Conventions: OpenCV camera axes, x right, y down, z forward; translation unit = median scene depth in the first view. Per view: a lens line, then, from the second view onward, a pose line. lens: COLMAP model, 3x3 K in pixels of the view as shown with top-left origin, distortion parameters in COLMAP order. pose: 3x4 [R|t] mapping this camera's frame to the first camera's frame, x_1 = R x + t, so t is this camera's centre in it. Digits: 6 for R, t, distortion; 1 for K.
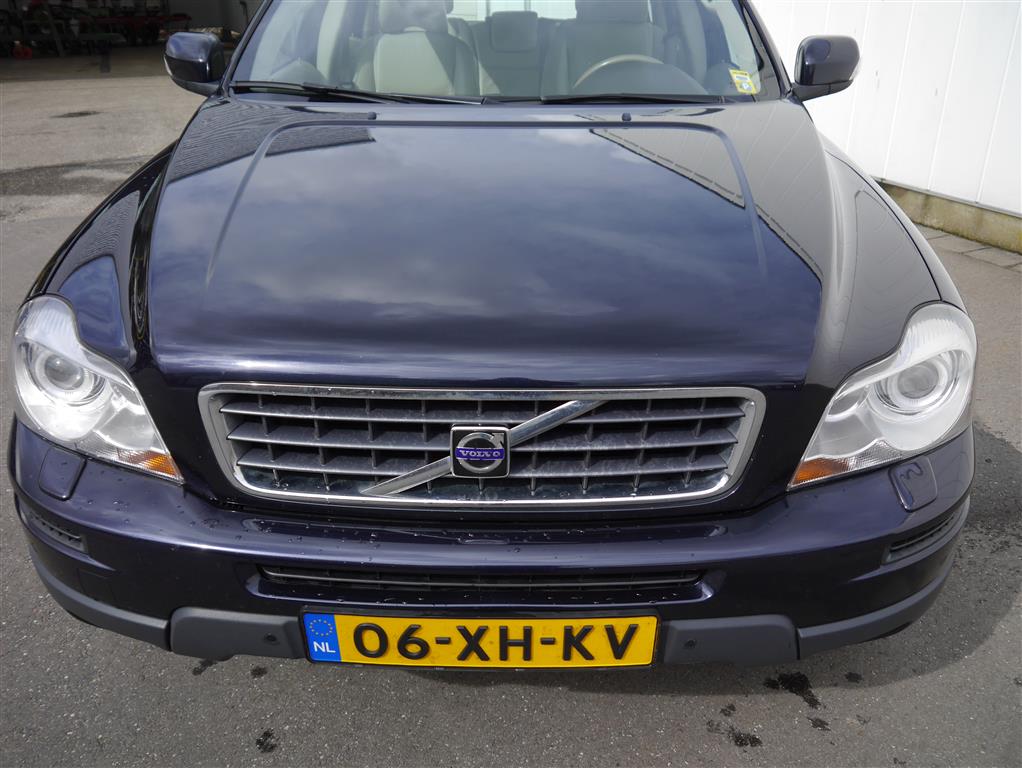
lens RADIAL K [[839.0, 0, 511.0], [0, 839.0, 384.0], [0, 0, 1]] dist [-0.038803, 0.012692]
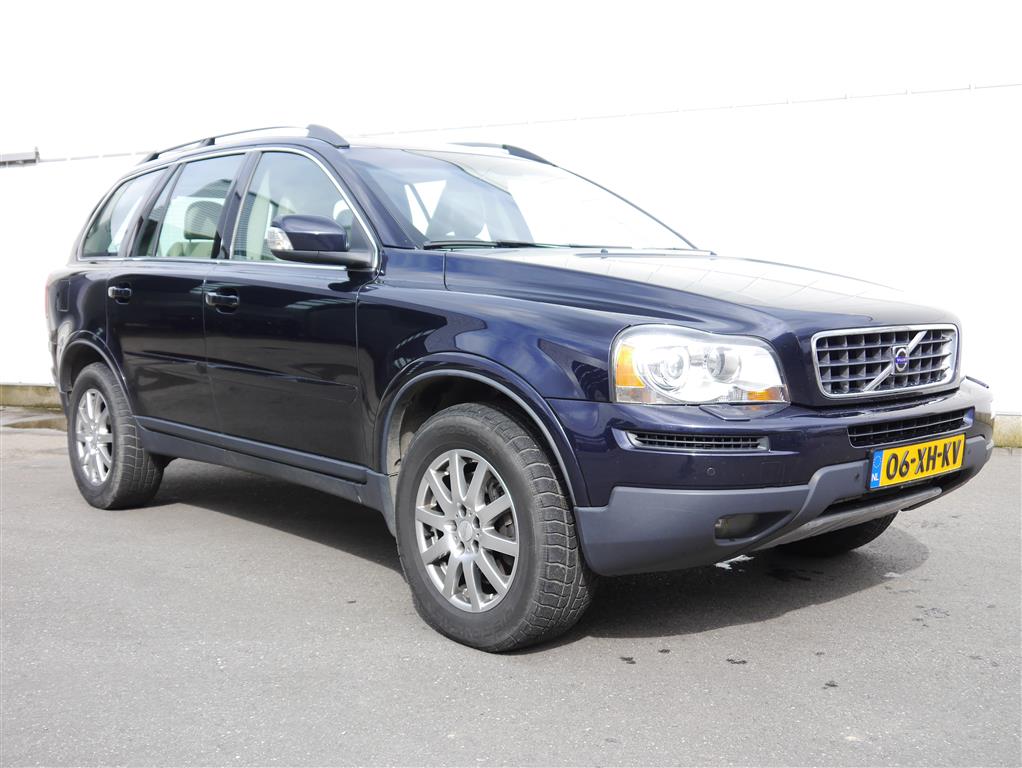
lens RADIAL K [[1139.4, 0, 513.4], [0, 1139.4, 377.0], [0, 0, 1]] dist [-0.012683, 0.013291]
pose [[0.728435, -0.058974, 0.682572, -2.487301], [0.292669, 0.927596, -0.232189, 0.464376], [-0.619458, 0.368902, 0.692953, -0.296435]]
